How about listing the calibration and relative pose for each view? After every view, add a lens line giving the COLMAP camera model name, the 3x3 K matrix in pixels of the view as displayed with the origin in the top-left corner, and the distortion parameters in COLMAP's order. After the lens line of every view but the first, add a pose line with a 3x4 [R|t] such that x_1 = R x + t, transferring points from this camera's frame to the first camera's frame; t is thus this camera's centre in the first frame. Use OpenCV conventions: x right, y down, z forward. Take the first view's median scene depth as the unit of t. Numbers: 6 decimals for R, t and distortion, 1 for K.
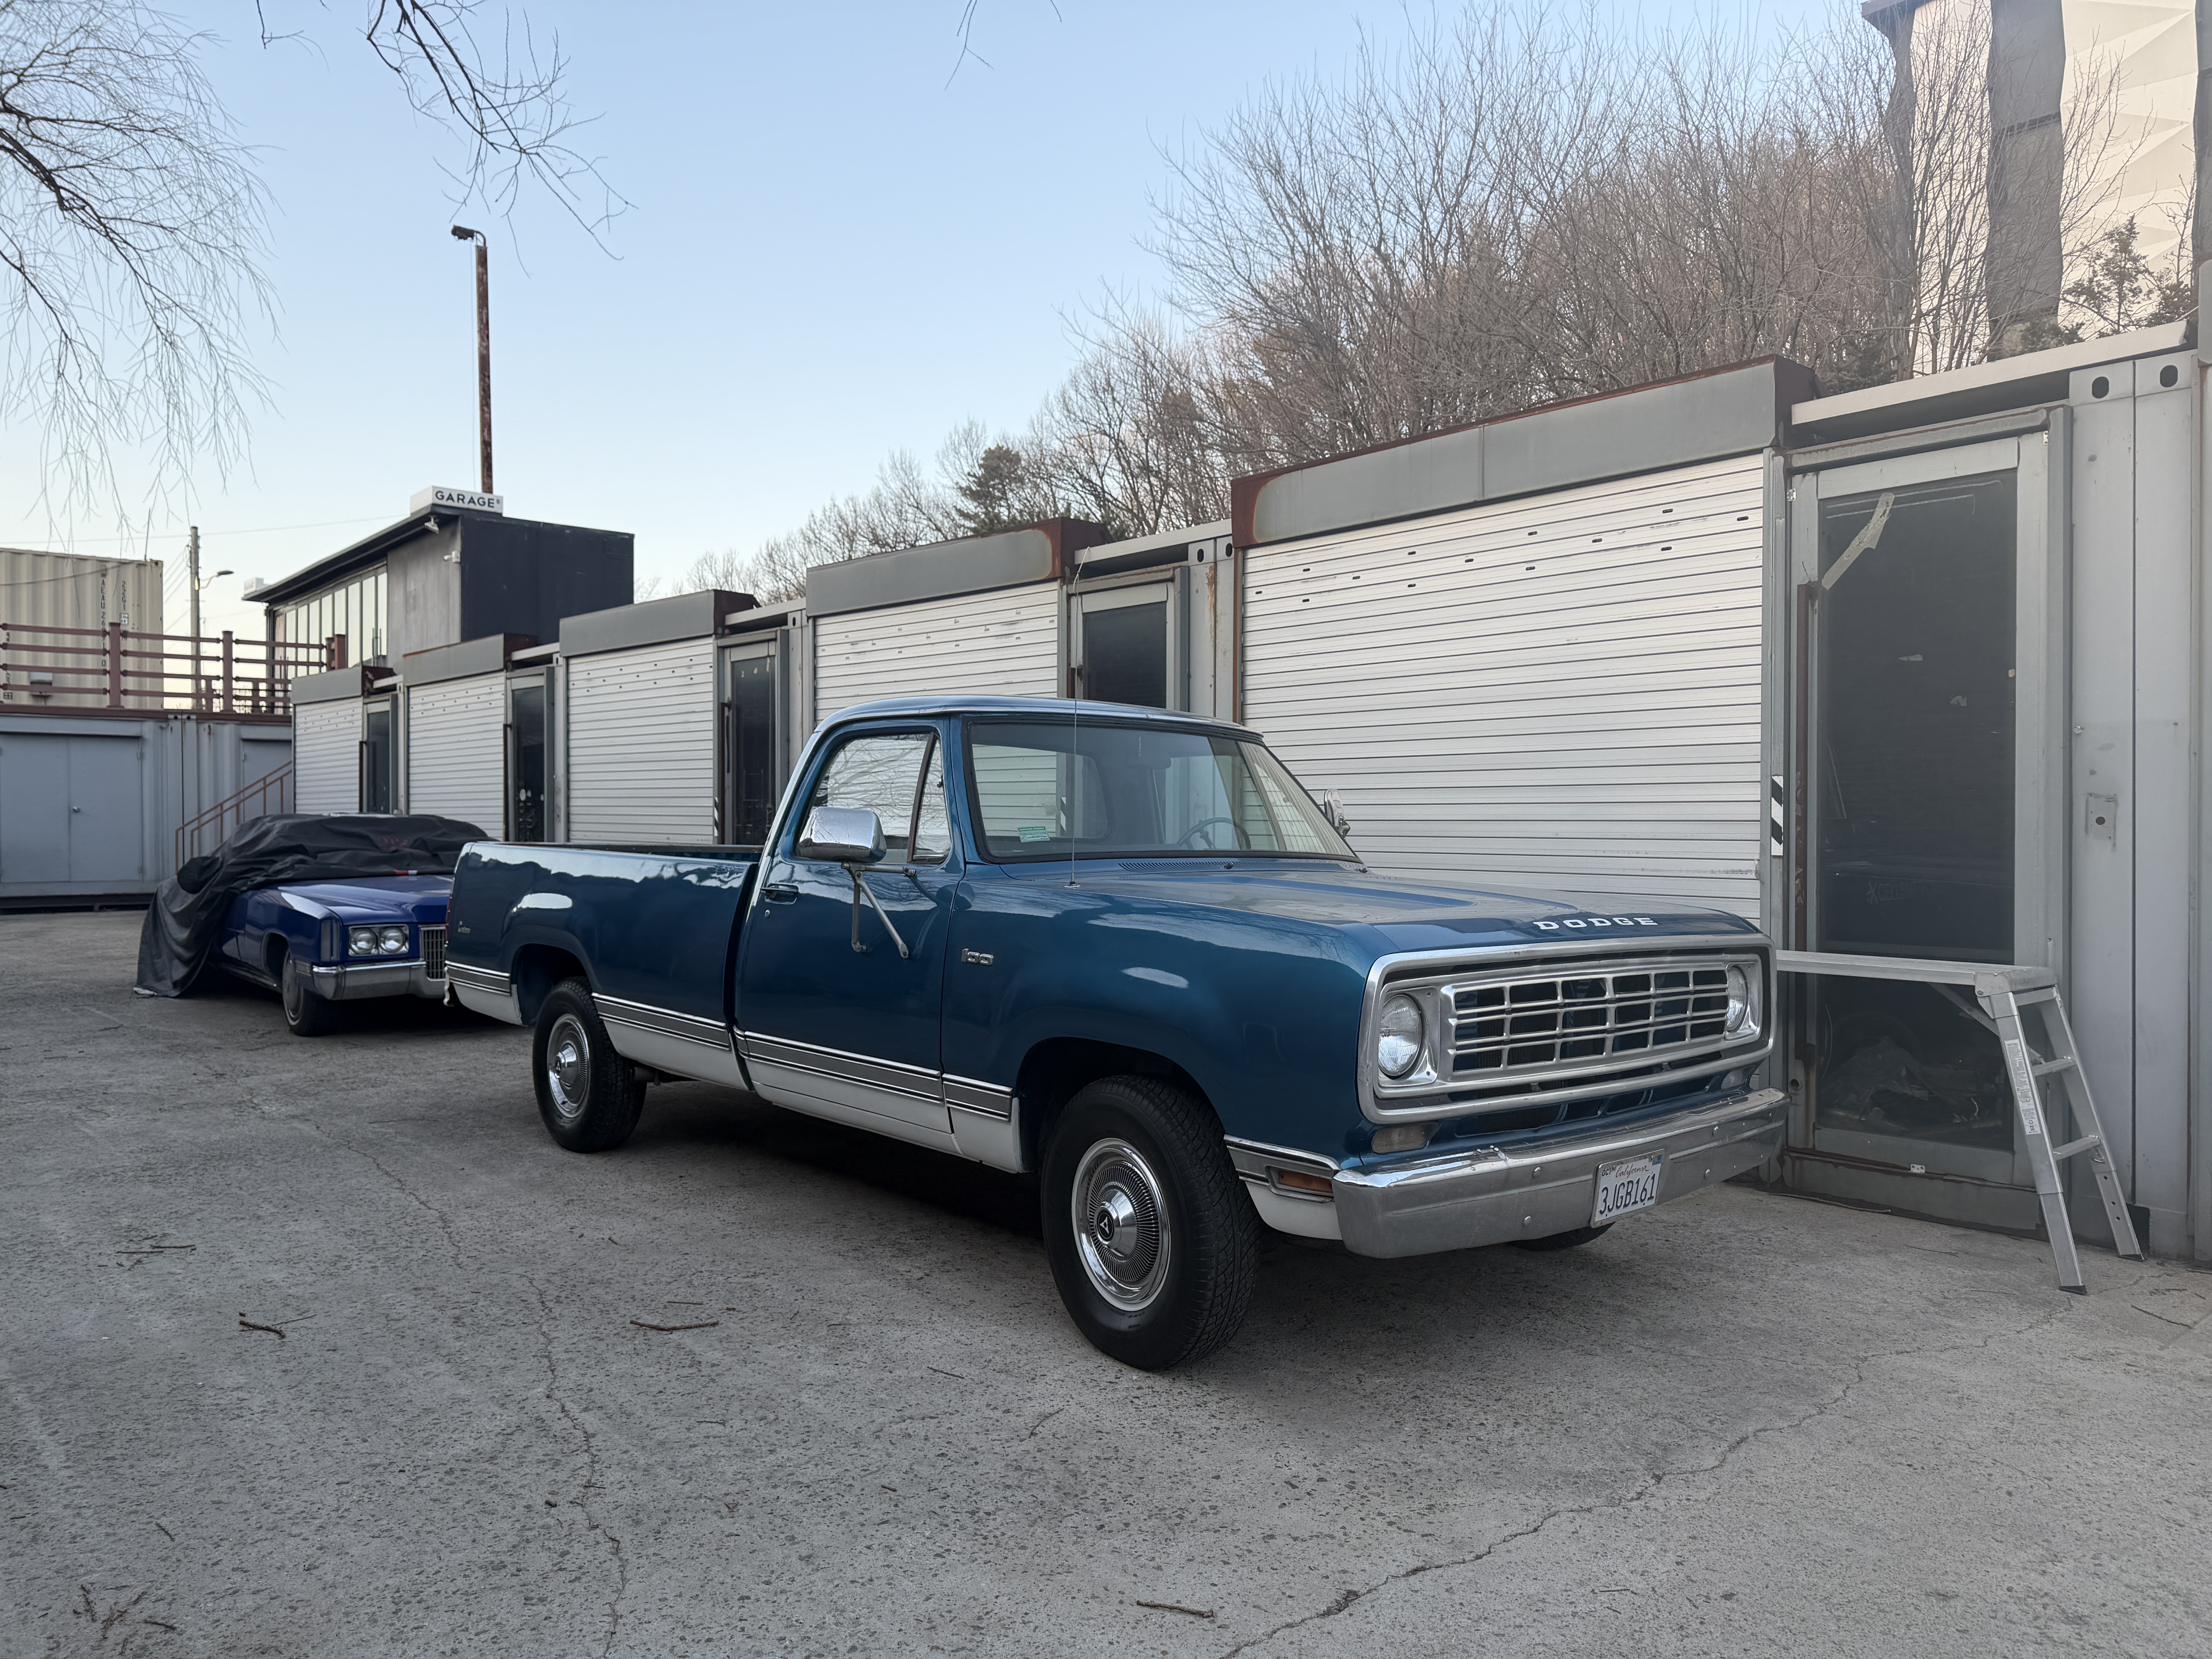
lens RADIAL K [[1561.6, 0, 1095.0], [0, 1561.6, 830.0], [0, 0, 1]] dist [0.059969, -0.079287]
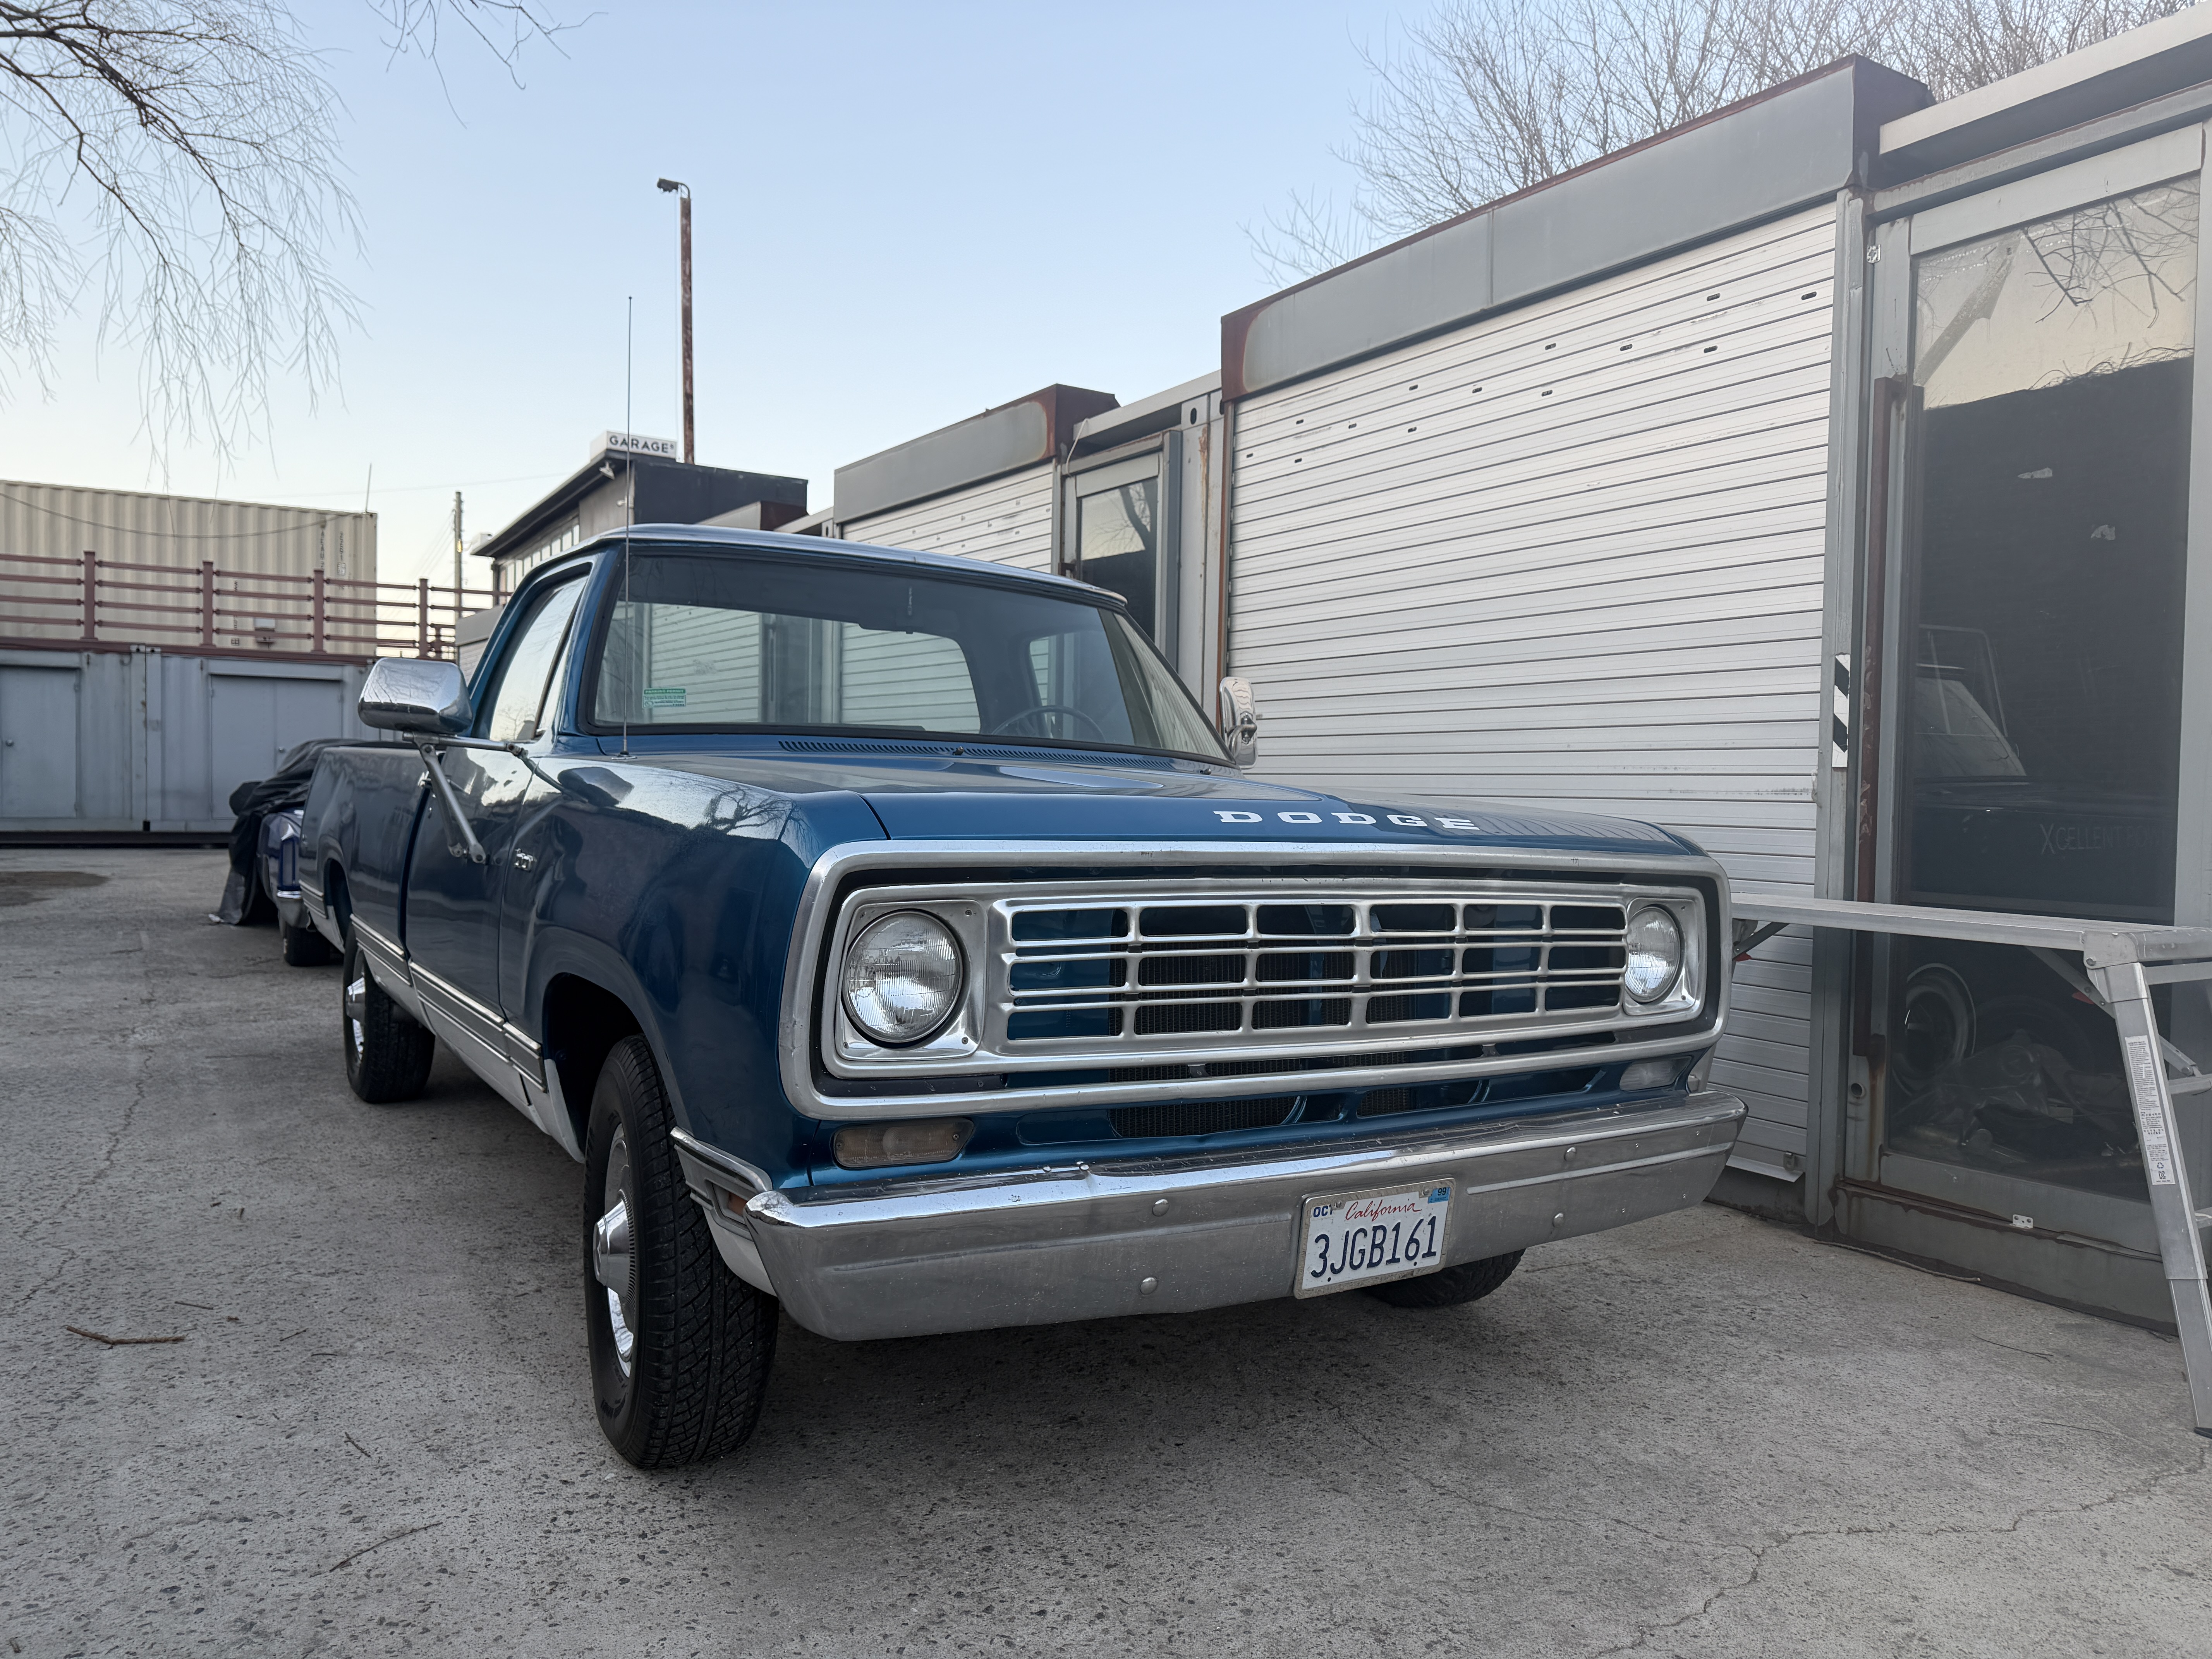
lens RADIAL K [[1569.7, 0, 1099.5], [0, 1569.7, 824.8], [0, 0, 1]] dist [0.020185, -0.023616]
pose [[0.985899, 0.020464, -0.166085, 0.252191], [-0.017986, 0.999704, 0.016411, 0.041125], [0.166371, -0.013193, 0.985975, 0.278926]]
